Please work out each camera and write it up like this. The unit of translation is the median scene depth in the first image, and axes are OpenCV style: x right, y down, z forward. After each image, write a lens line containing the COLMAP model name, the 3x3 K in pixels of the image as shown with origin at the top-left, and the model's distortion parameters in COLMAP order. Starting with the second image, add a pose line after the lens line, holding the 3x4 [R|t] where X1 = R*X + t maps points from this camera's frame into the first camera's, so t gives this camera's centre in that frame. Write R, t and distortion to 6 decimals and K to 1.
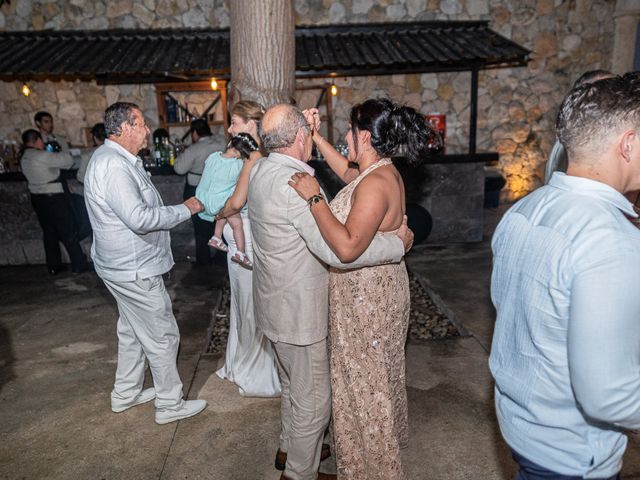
lens RADIAL K [[511.1, 0, 330.8], [0, 511.1, 236.9], [0, 0, 1]] dist [-0.000089, 0.016052]
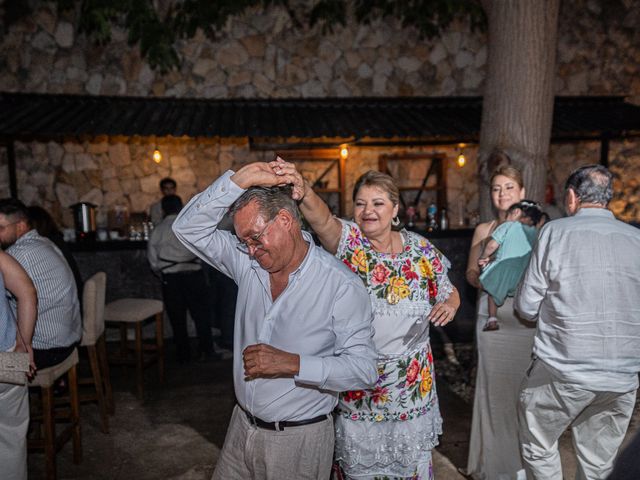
lens RADIAL K [[511.1, 0, 320.3], [0, 511.1, 235.2], [0, 0, 1]] dist [-0.000089, 0.016052]
pose [[0.998072, 0.004596, 0.061893, -0.311831], [0.004066, 0.990270, -0.139100, -0.001998], [-0.061930, 0.139084, 0.988342, 0.044178]]
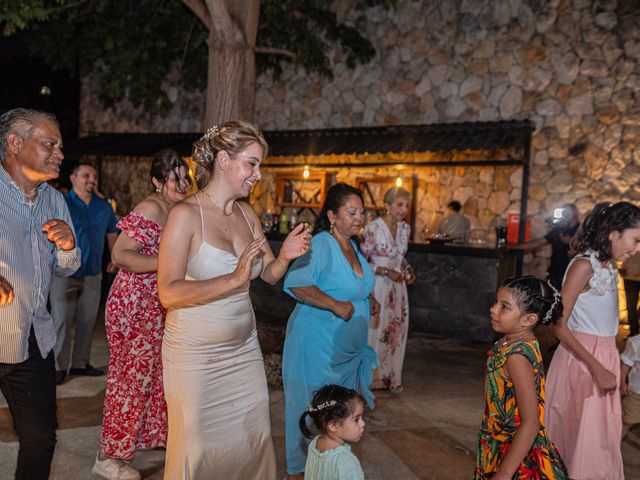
lens RADIAL K [[511.1, 0, 316.1], [0, 511.1, 239.7], [0, 0, 1]] dist [-0.000089, 0.016052]
pose [[0.849894, 0.102747, -0.516840, 0.401680], [-0.196739, 0.971754, -0.130335, 0.008711], [0.488850, 0.212454, 0.846103, 0.012297]]
